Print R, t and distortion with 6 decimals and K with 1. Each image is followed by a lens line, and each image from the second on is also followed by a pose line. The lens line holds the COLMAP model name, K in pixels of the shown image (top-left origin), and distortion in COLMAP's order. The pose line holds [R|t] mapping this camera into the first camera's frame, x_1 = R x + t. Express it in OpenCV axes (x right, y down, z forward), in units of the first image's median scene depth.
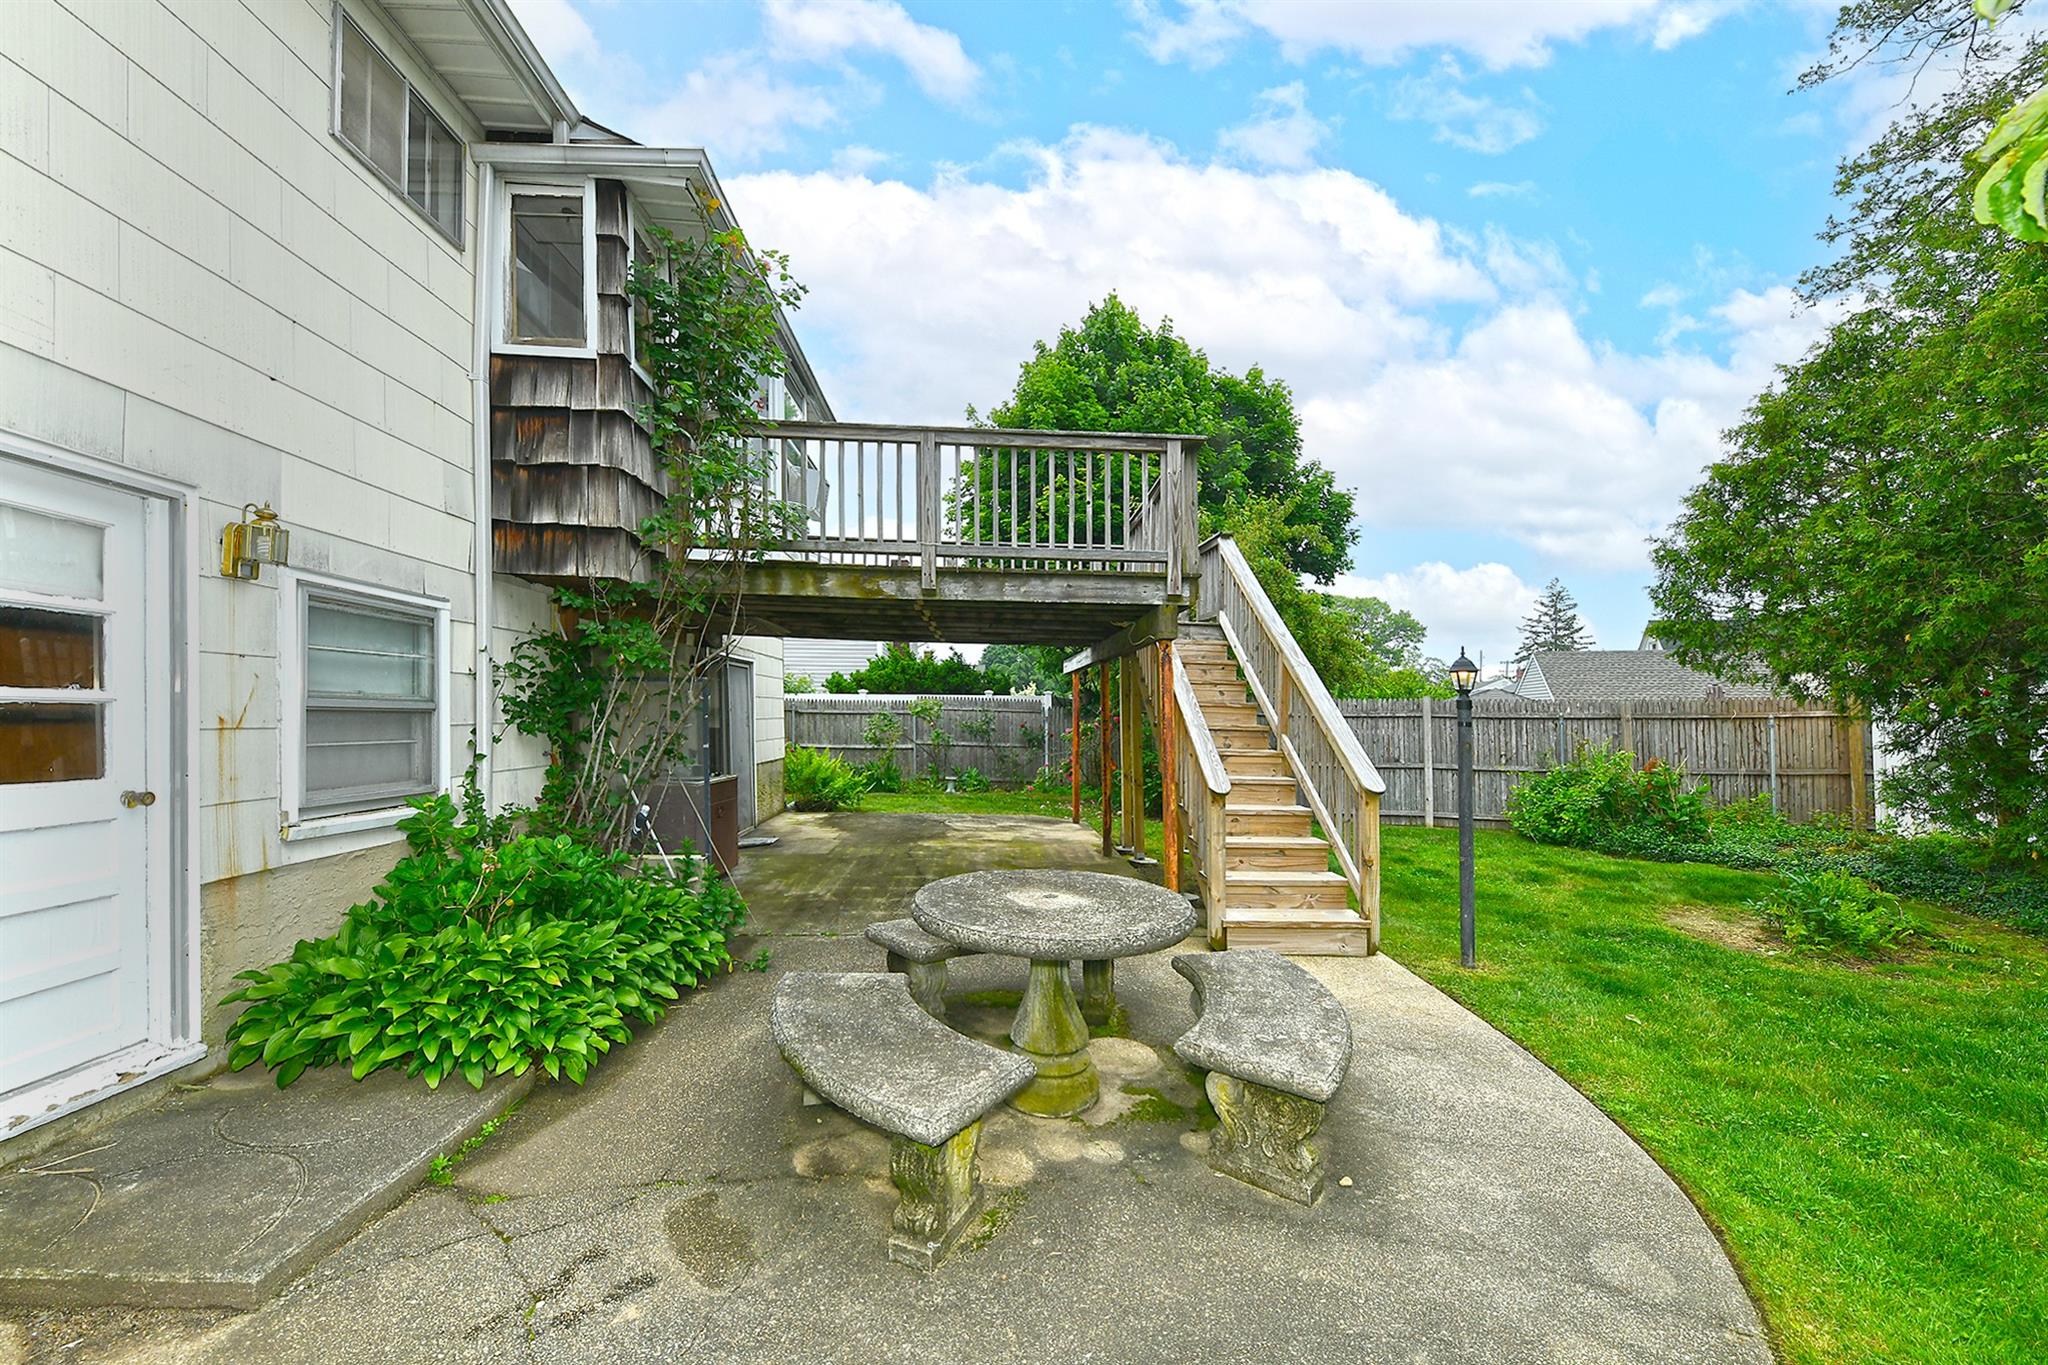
lens RADIAL K [[823.1, 0, 1017.4], [0, 823.1, 707.9], [0, 0, 1]] dist [-0.001336, 0.000083]
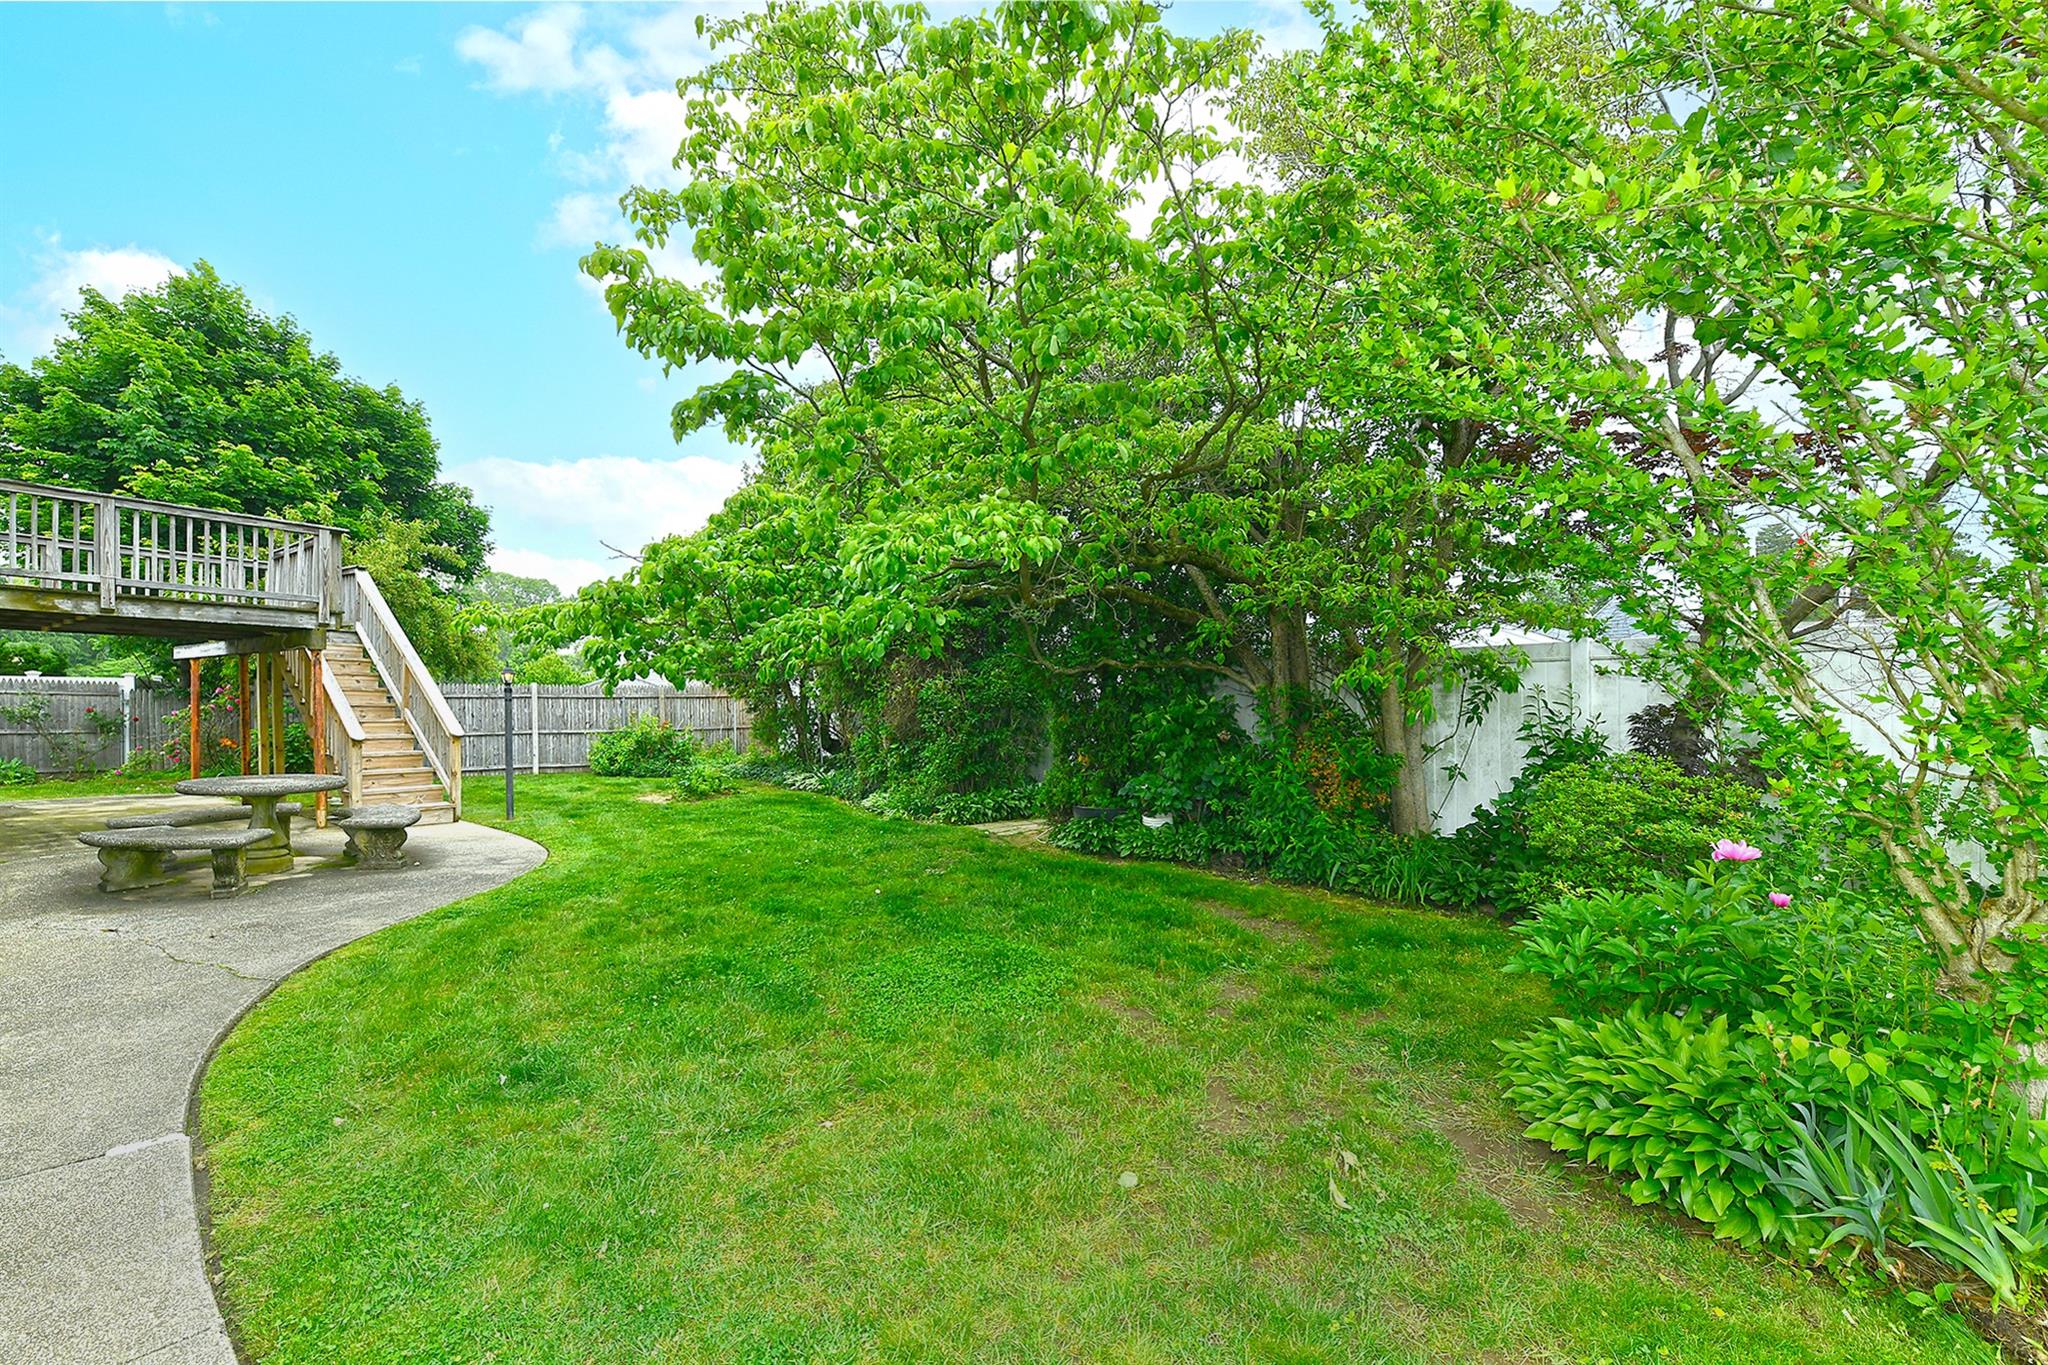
lens RADIAL K [[836.4, 0, 1013.0], [0, 836.4, 688.9], [0, 0, 1]] dist [-0.000581, -0.000160]
pose [[0.611356, 0.002118, 0.791353, -0.289839], [-0.001018, 0.999998, -0.001890, -0.003977], [-0.791355, 0.000349, 0.611357, -1.112873]]
